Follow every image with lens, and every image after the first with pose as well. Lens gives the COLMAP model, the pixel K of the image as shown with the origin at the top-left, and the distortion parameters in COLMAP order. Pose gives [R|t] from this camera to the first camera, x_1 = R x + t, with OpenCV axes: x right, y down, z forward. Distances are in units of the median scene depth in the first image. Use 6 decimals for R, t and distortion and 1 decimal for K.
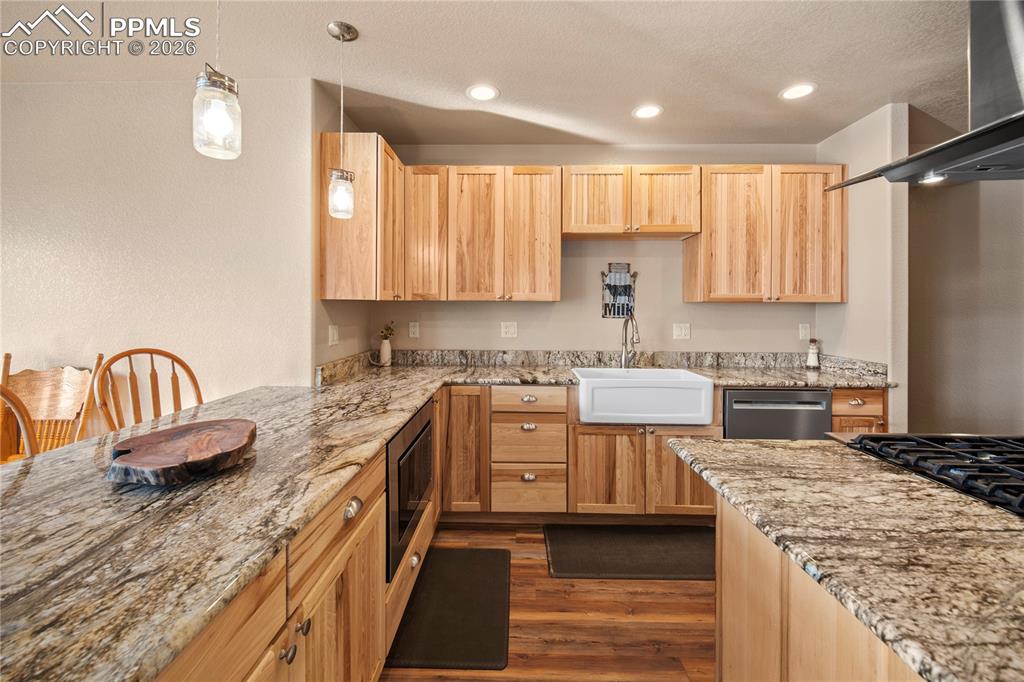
lens RADIAL K [[427.9, 0, 511.5], [0, 427.9, 307.7], [0, 0, 1]] dist [-0.000527, -0.000058]
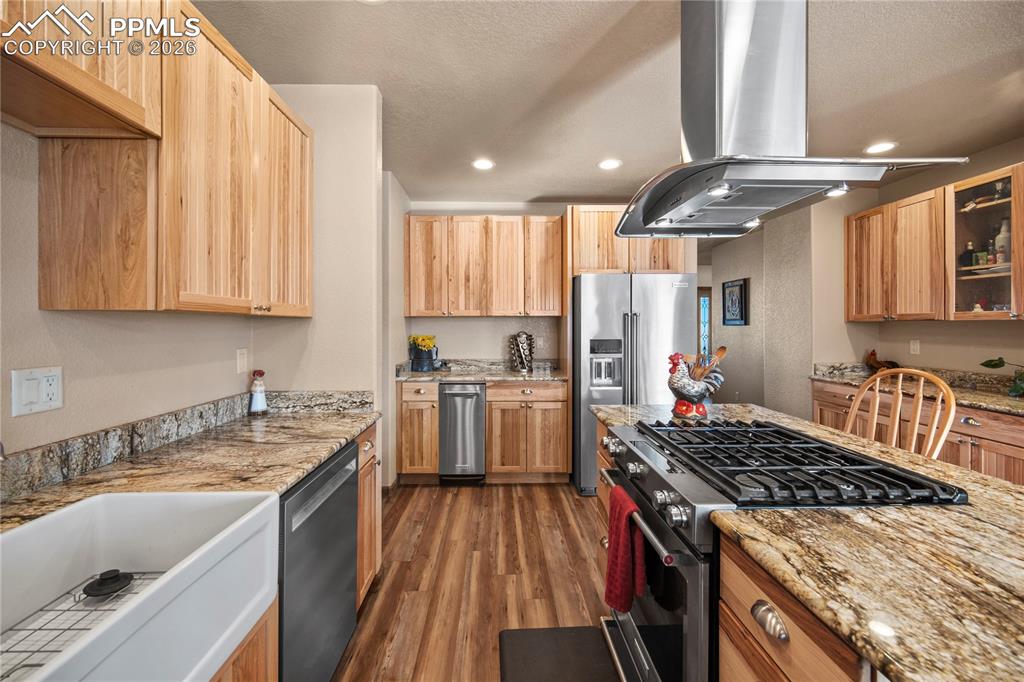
lens RADIAL K [[412.1, 0, 508.1], [0, 412.1, 323.5], [0, 0, 1]] dist [-0.001143, -0.000149]
pose [[-0.042945, 0.004137, 0.999069, 0.035680], [-0.000854, 0.999991, -0.004178, 0.000782], [-0.999077, -0.001033, -0.042941, 0.635257]]
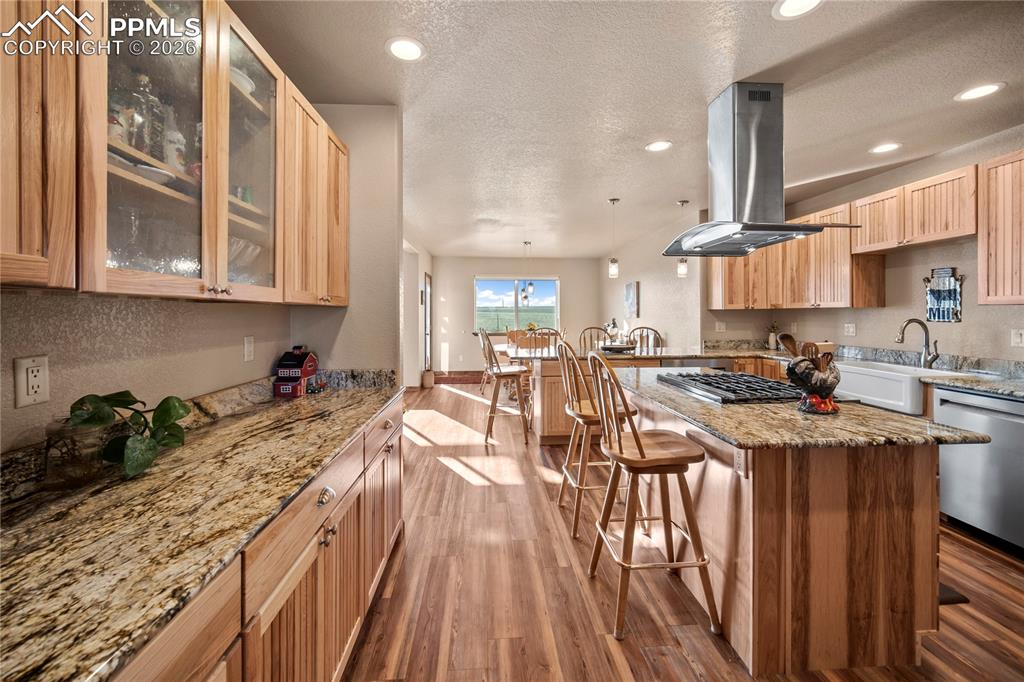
lens RADIAL K [[412.1, 0, 508.1], [0, 412.1, 323.5], [0, 0, 1]] dist [-0.001143, -0.000149]
pose [[0.079656, 0.019701, -0.996628, 1.178271], [-0.000194, 0.999805, 0.019748, 0.008939], [0.996822, -0.001380, 0.079644, -0.118939]]
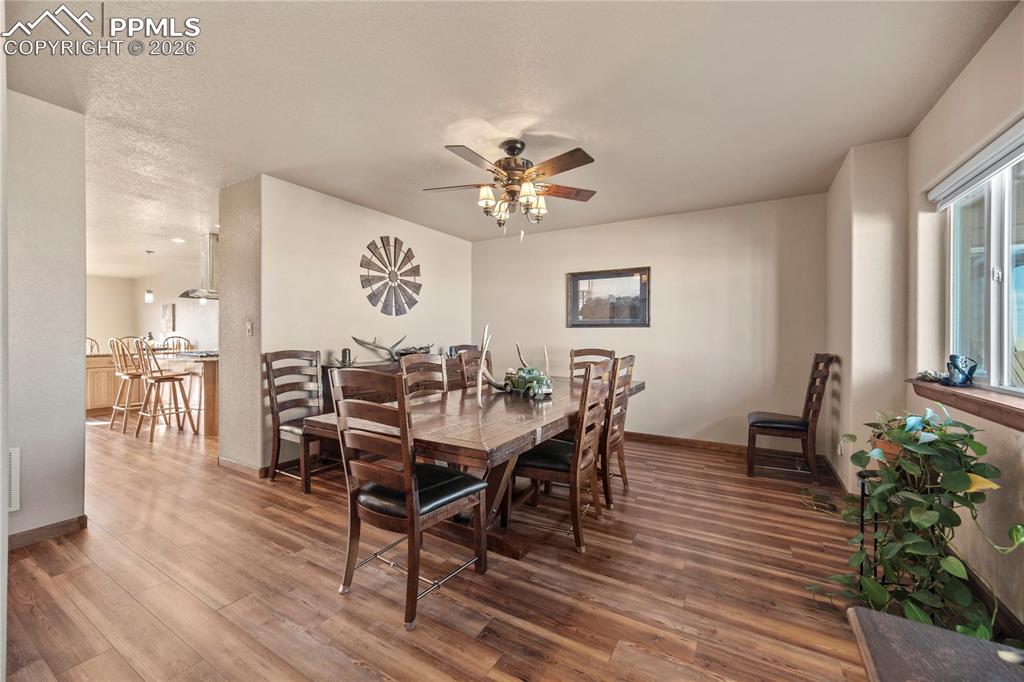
lens RADIAL K [[404.3, 0, 512.0], [0, 404.3, 341.0], [0, 0, 1]] dist [-0.001383, -0.000129]
pose [[0.871318, 0.009093, -0.490635, 2.528081], [-0.006789, 0.999956, 0.006477, 0.055291], [0.490672, -0.002312, 0.871341, -0.568426]]
